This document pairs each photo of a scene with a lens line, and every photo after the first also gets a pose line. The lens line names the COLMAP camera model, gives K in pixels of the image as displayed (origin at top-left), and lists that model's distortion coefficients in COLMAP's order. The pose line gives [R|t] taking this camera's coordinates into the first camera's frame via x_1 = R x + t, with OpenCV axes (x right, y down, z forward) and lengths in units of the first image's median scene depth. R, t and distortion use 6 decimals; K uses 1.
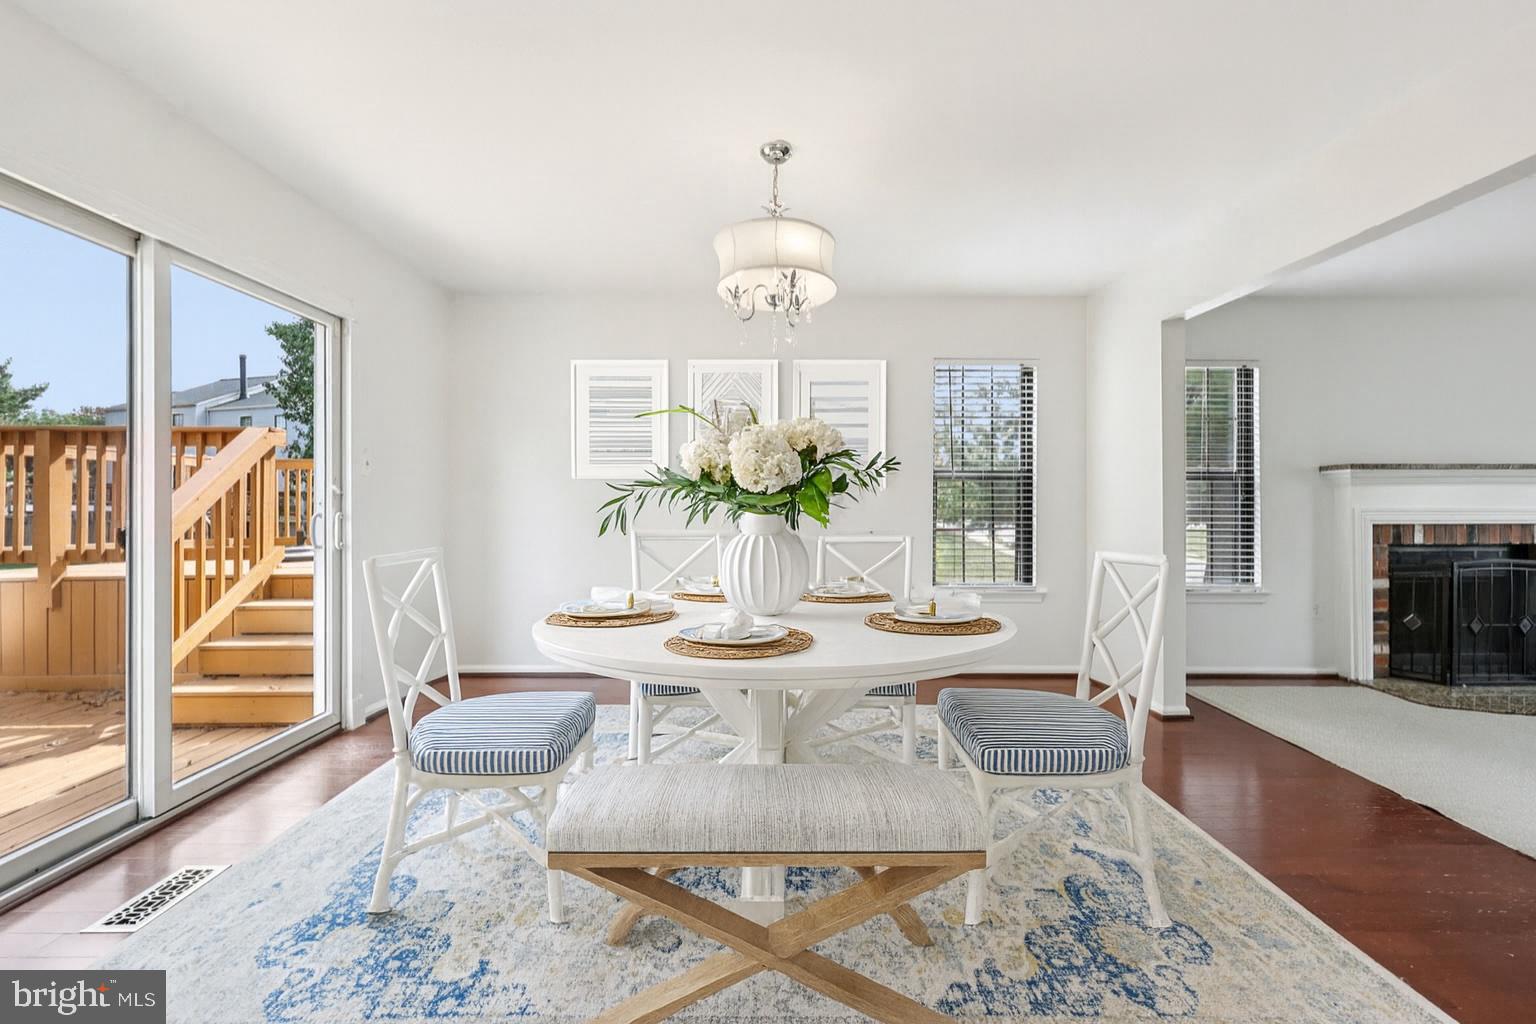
lens RADIAL K [[619.8, 0, 771.3], [0, 619.8, 502.7], [0, 0, 1]] dist [0.000719, 0.000007]
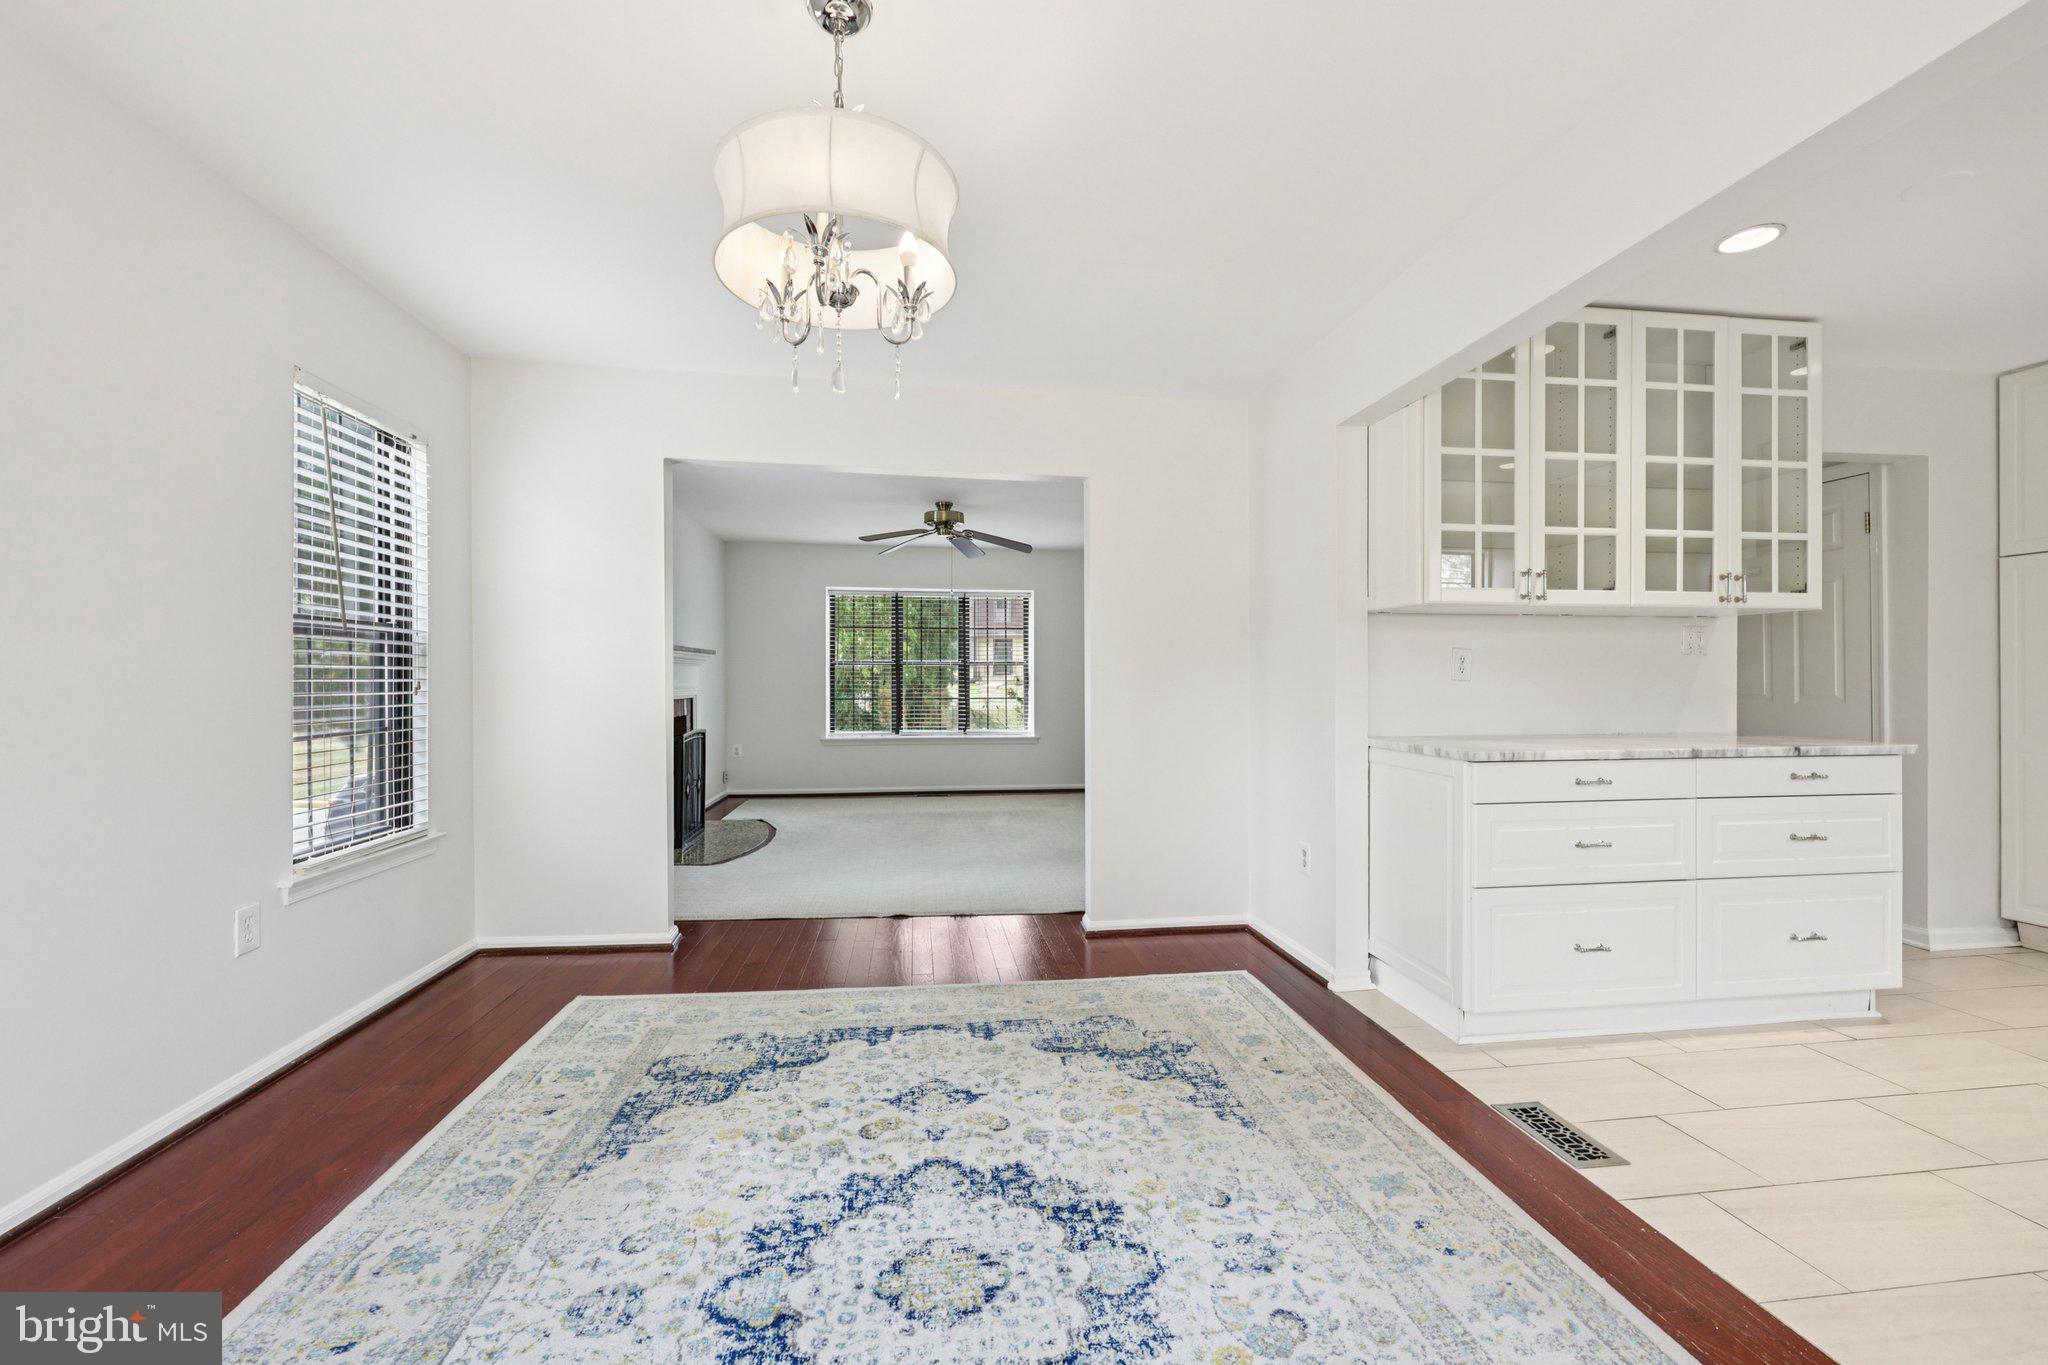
lens RADIAL K [[831.6, 0, 1024.0], [0, 831.6, 682.5], [0, 0, 1]] dist [-0.000048, 0.000012]
pose [[-0.127450, -0.000776, 0.991845, -1.373135], [-0.004060, 0.999992, 0.000261, -0.004504], [-0.991837, -0.003994, -0.127452, 1.858220]]
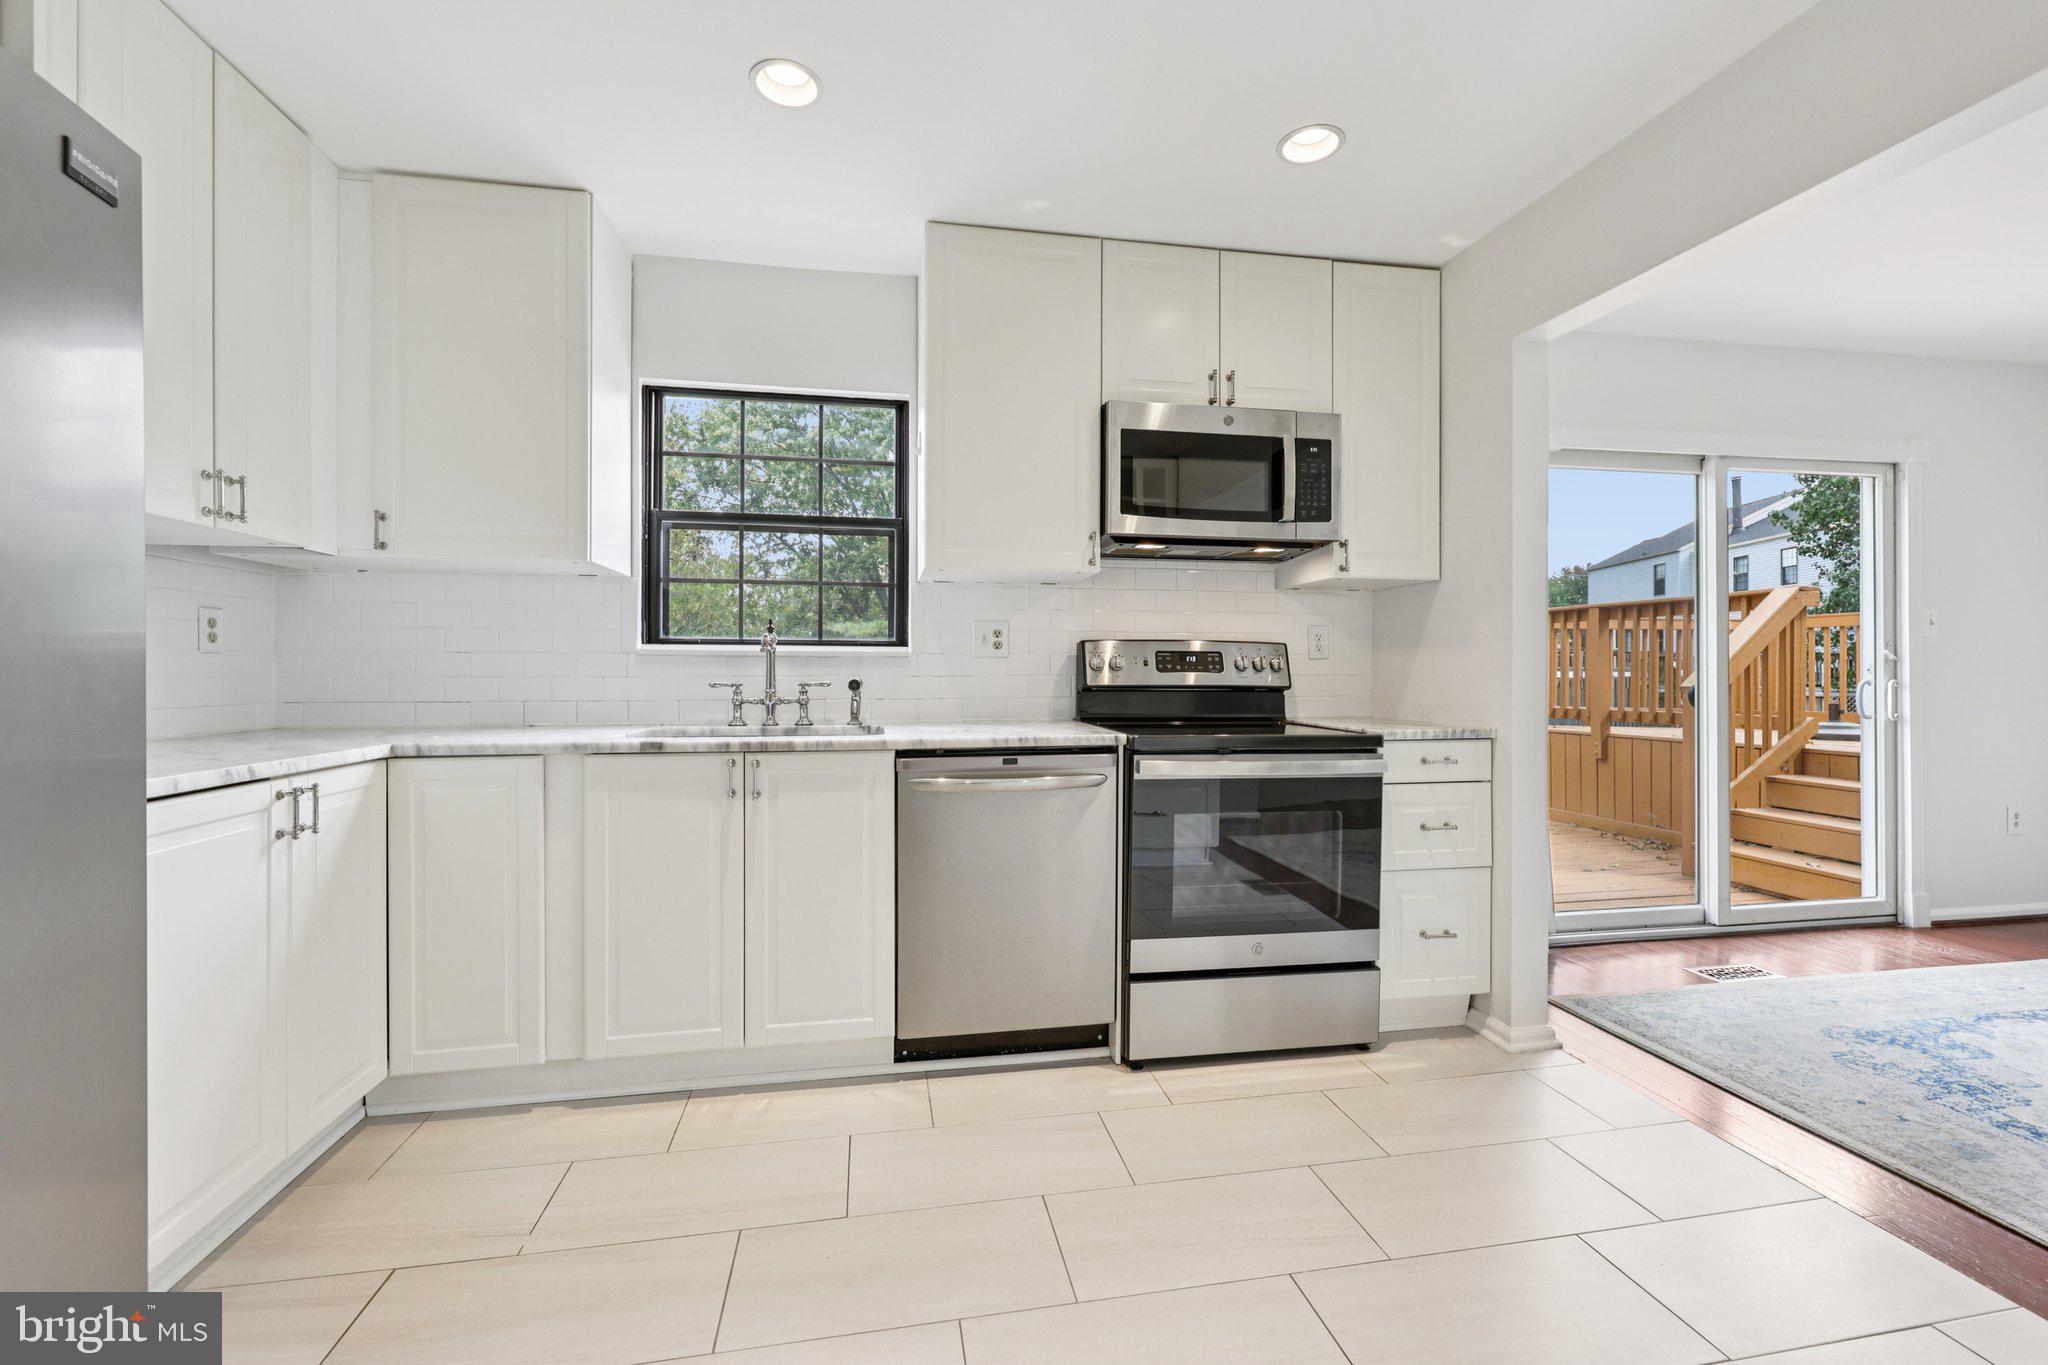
lens RADIAL K [[826.4, 0, 1028.4], [0, 826.4, 670.2], [0, 0, 1]] dist [0.000719, 0.000007]
pose [[0.158593, -0.001441, -0.987343, 0.225284], [0.003345, 0.999994, -0.000922, -0.001865], [0.987338, -0.003156, 0.158596, -0.334794]]
